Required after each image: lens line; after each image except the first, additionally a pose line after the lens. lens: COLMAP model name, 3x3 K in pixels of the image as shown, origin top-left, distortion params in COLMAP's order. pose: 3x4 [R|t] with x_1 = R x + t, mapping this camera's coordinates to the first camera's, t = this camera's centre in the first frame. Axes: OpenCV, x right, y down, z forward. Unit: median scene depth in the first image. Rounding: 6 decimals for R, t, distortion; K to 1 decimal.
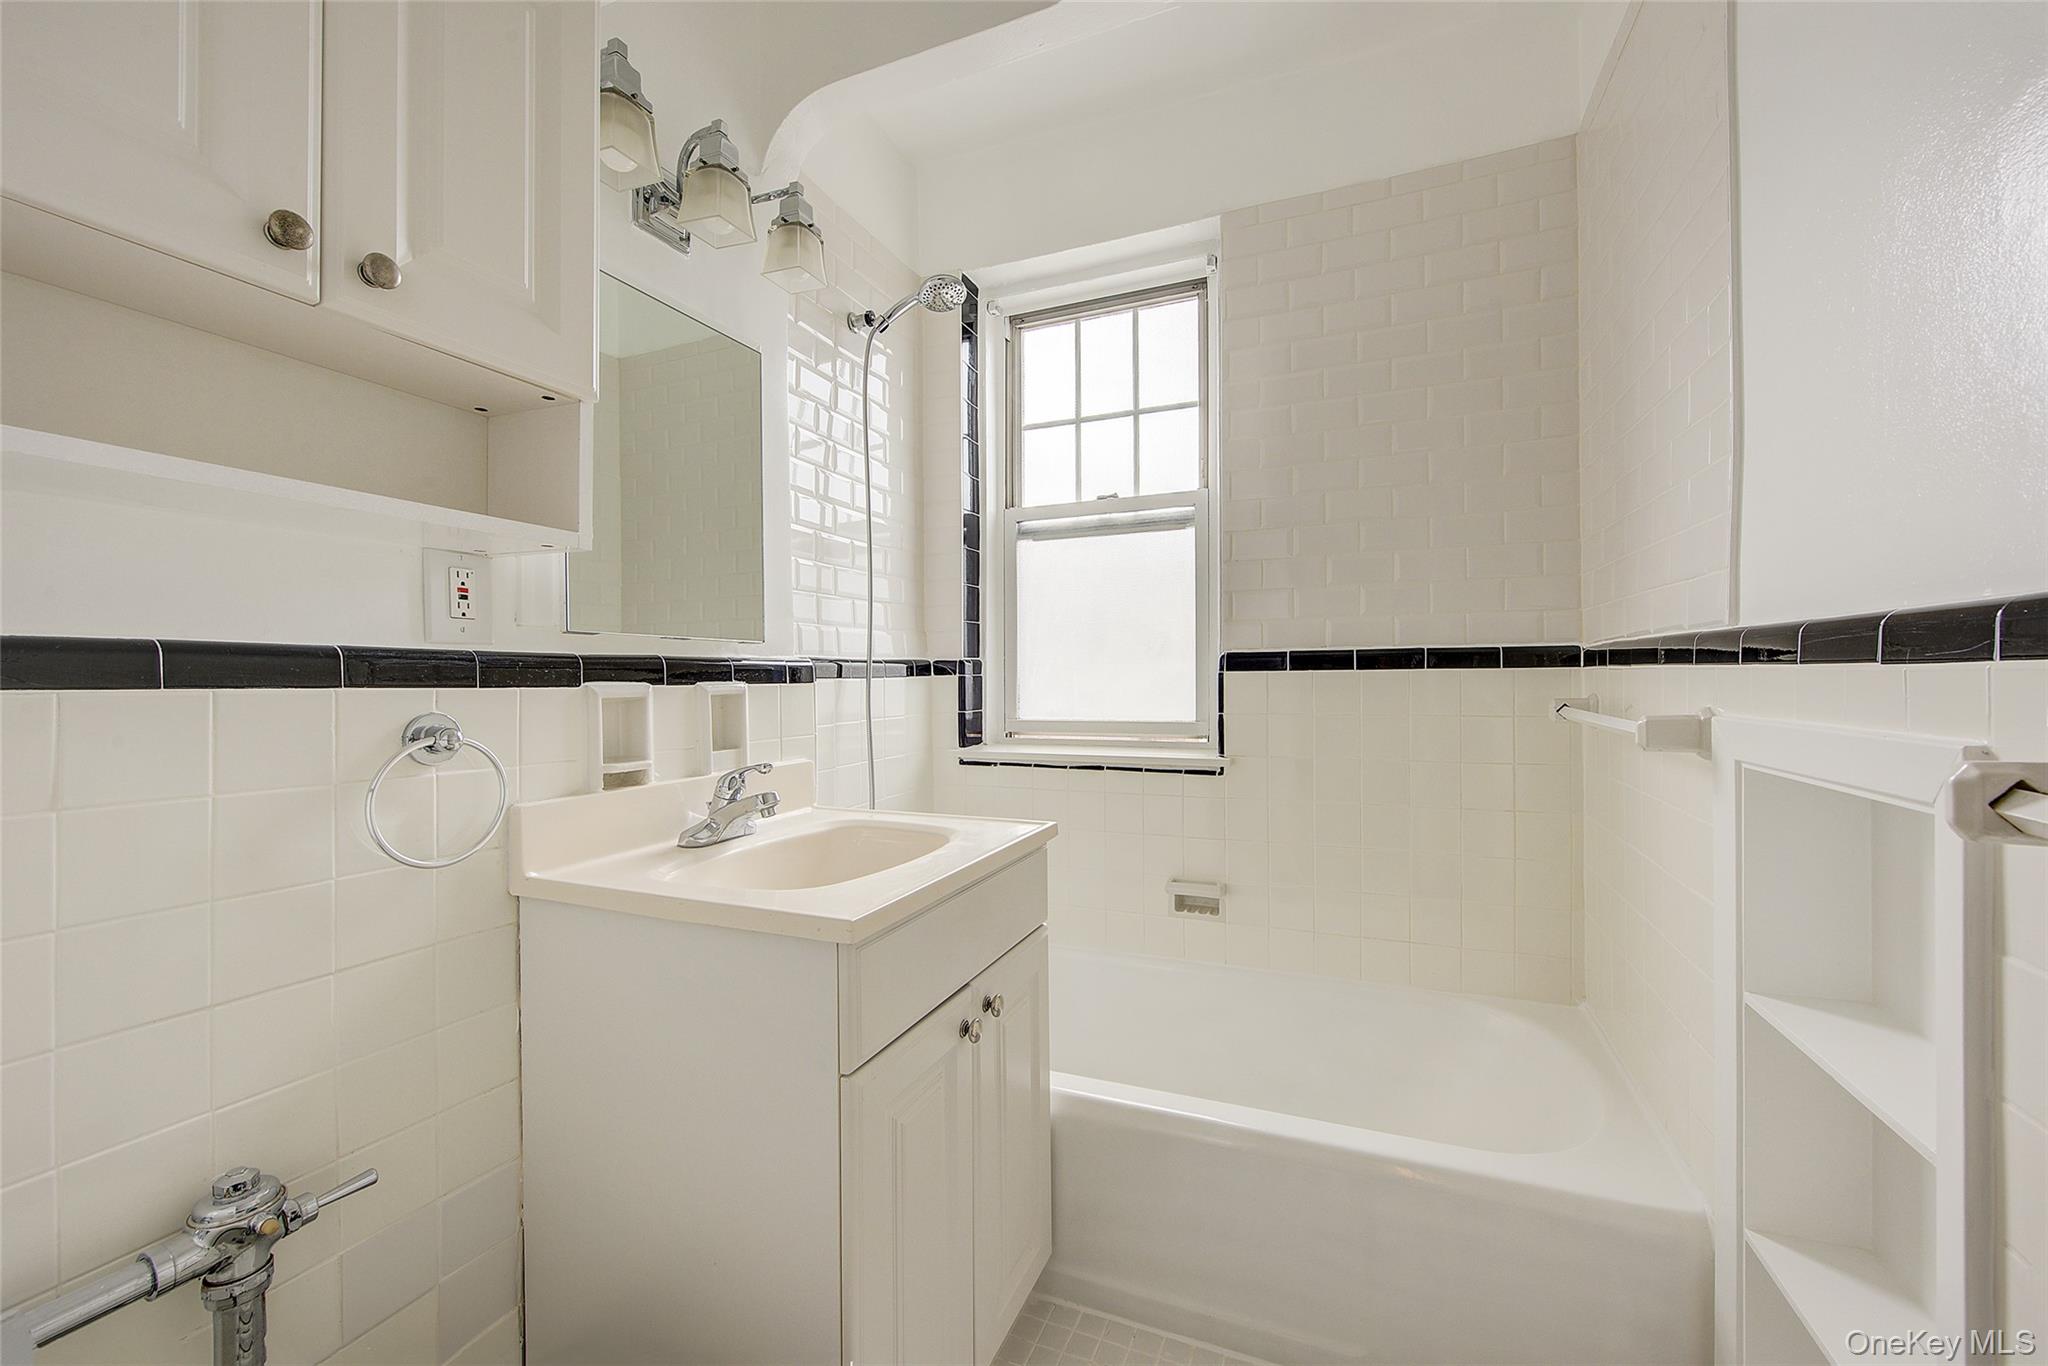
lens RADIAL K [[811.5, 0, 1023.3], [0, 811.5, 677.7], [0, 0, 1]] dist [-0.011252, -0.000463]
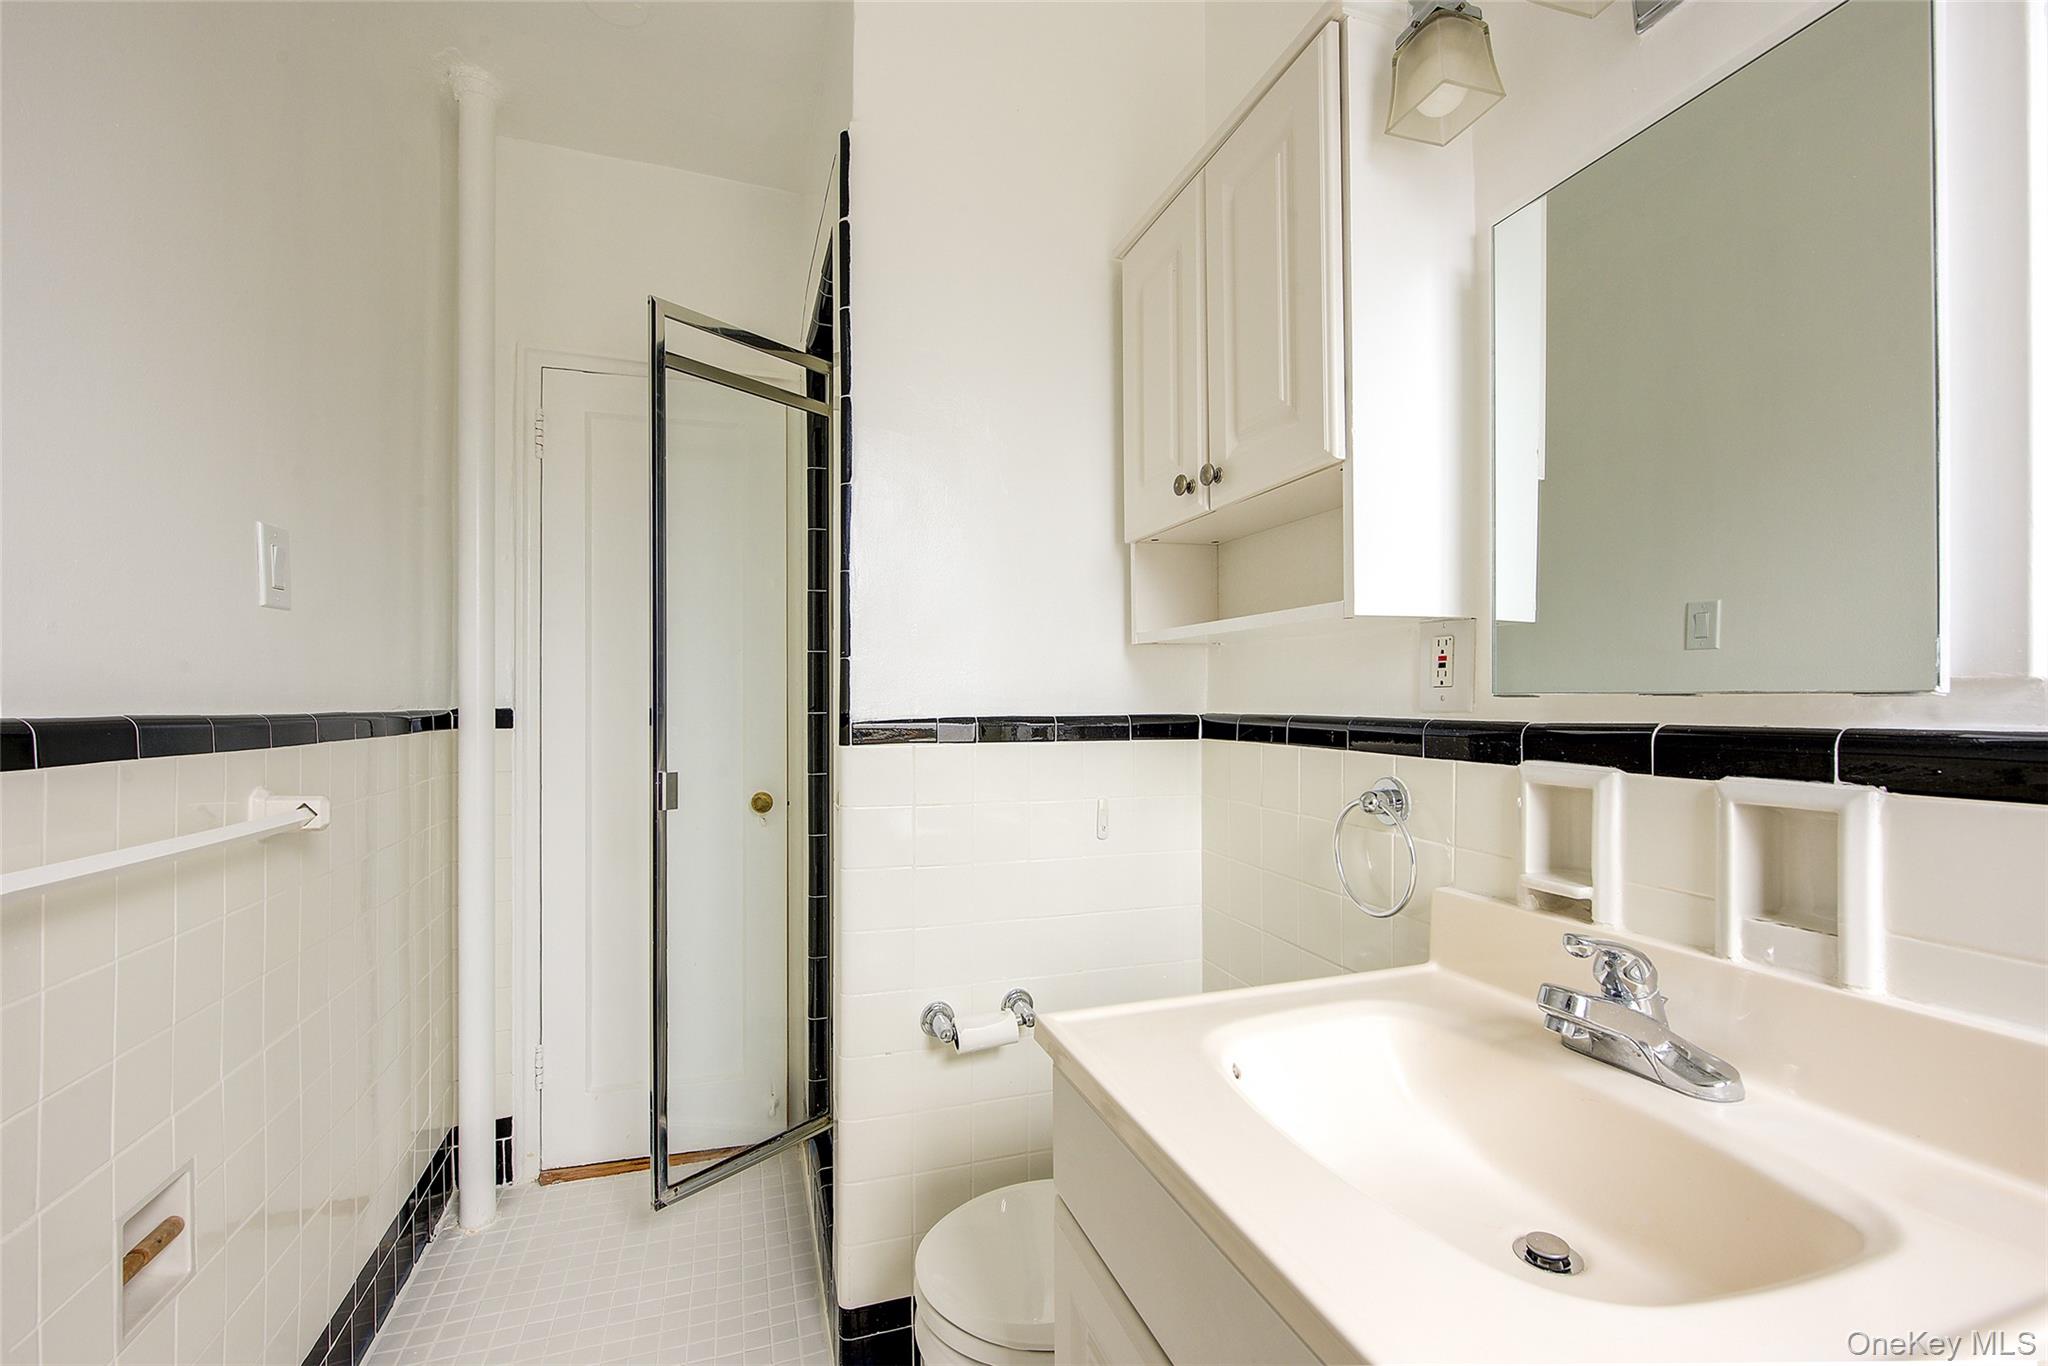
lens RADIAL K [[847.6, 0, 1022.3], [0, 847.6, 693.5], [0, 0, 1]] dist [-0.011328, -0.000054]
pose [[-0.748457, -0.006862, -0.663147, 0.341854], [-0.001962, 0.999965, -0.008133, -0.049667], [0.663180, -0.004786, -0.748445, 1.281075]]
